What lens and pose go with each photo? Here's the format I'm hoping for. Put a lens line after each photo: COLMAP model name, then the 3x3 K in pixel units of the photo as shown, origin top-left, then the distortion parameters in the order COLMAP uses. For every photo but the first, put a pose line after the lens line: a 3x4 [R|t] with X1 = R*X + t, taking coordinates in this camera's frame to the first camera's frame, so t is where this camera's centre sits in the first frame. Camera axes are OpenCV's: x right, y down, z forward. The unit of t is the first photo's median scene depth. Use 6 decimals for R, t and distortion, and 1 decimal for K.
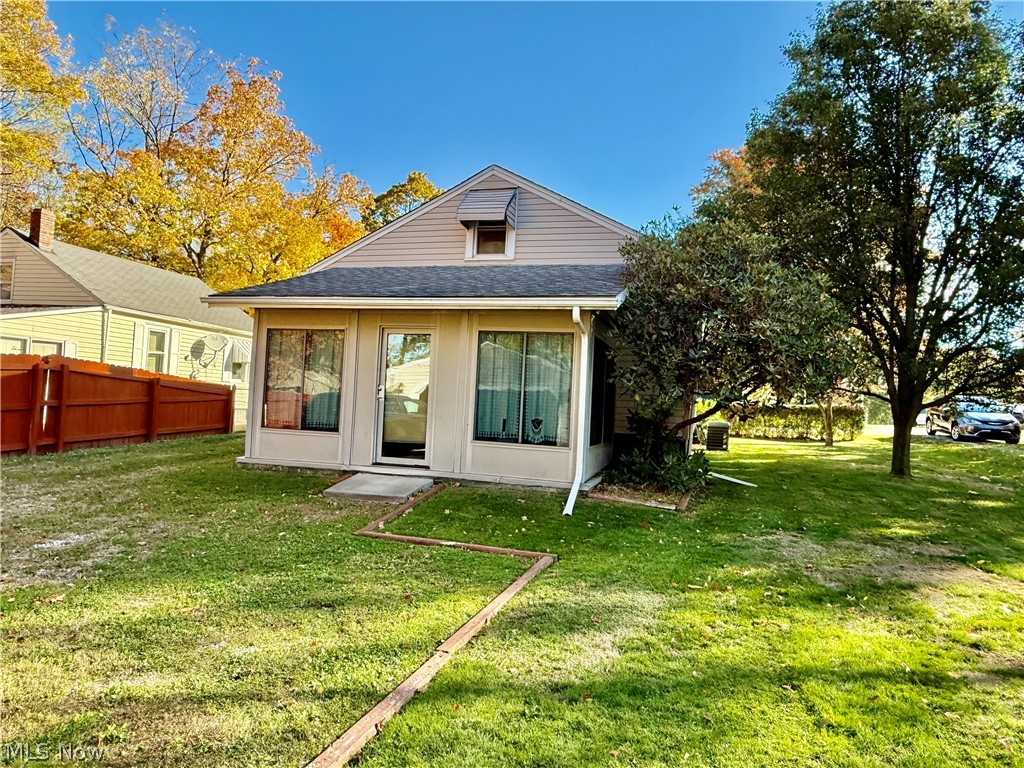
lens RADIAL K [[660.4, 0, 512.0], [0, 660.4, 384.0], [0, 0, 1]] dist [-0.002853, -0.000393]
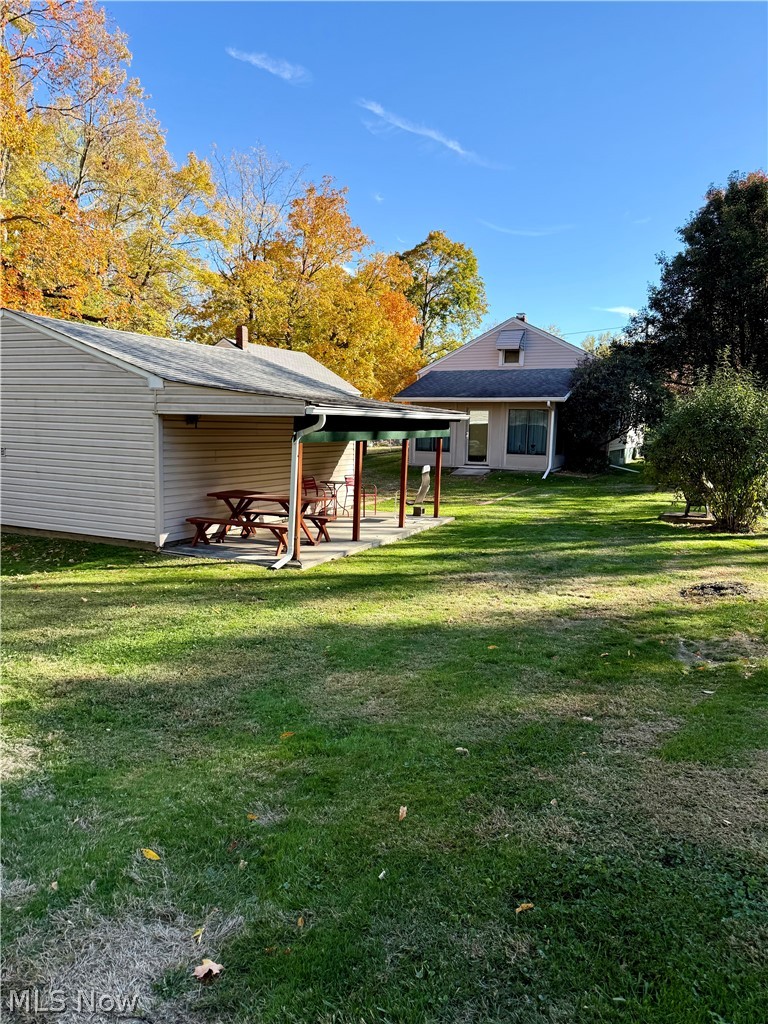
lens RADIAL K [[722.0, 0, 384.0], [0, 722.0, 512.0], [0, 0, 1]] dist [0.109554, -0.135590]
pose [[0.983760, -0.003667, -0.179449, -0.024133], [0.030402, 0.988749, 0.146463, -0.108528], [0.176893, -0.149540, 0.972803, -1.717322]]
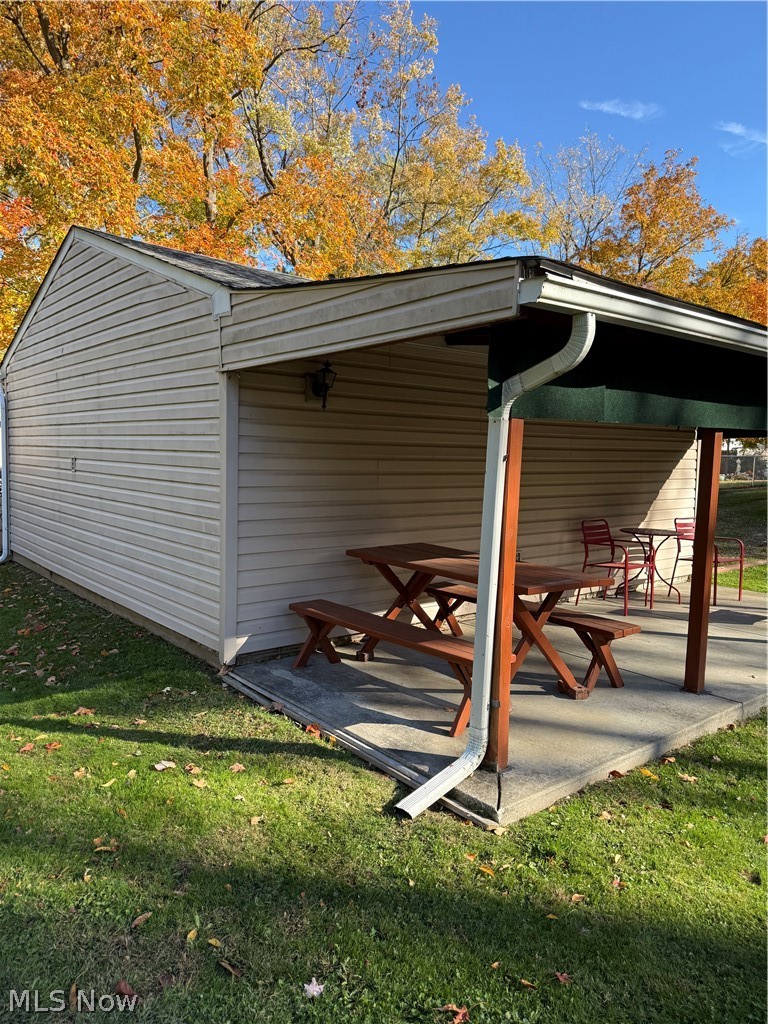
lens RADIAL K [[722.0, 0, 384.0], [0, 722.0, 512.0], [0, 0, 1]] dist [0.109554, -0.135590]
pose [[0.811669, 0.012378, -0.583987, -0.172866], [0.040827, 0.996128, 0.077859, -0.045390], [0.582690, -0.087039, 0.808021, -1.054087]]
